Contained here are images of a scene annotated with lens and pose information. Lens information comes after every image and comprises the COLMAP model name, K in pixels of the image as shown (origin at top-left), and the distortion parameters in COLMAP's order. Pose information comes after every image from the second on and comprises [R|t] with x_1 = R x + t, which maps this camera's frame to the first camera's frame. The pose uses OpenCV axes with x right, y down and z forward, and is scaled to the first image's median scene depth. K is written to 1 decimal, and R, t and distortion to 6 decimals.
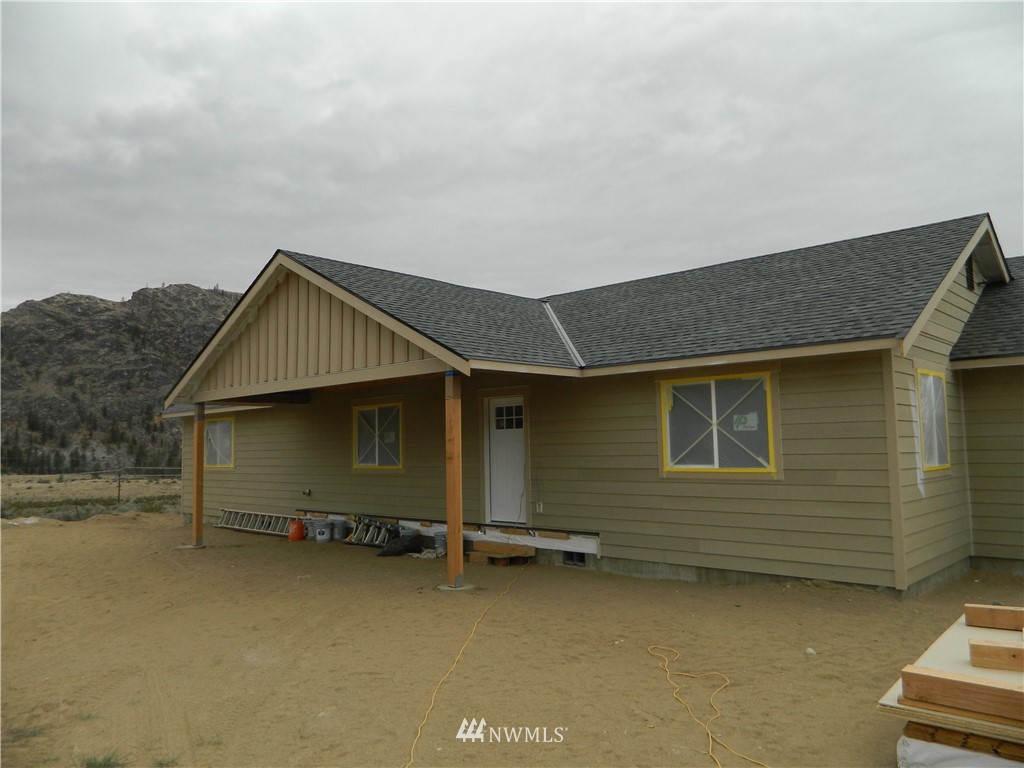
lens RADIAL K [[751.0, 0, 512.0], [0, 751.0, 384.0], [0, 0, 1]] dist [0.004178, -0.000826]
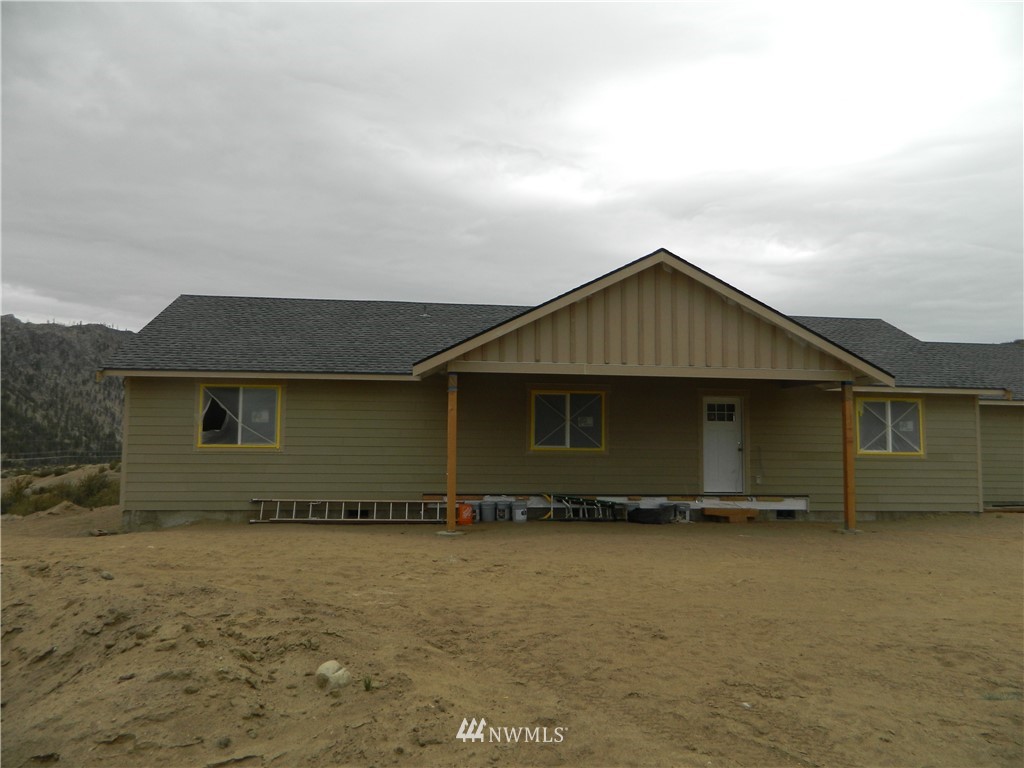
lens RADIAL K [[751.0, 0, 512.0], [0, 751.0, 384.0], [0, 0, 1]] dist [0.004178, -0.000826]
pose [[0.640890, 0.100360, 0.761044, -1.375521], [-0.087072, 0.994522, -0.057824, 0.113604], [-0.762679, -0.029206, 0.646118, 0.480732]]
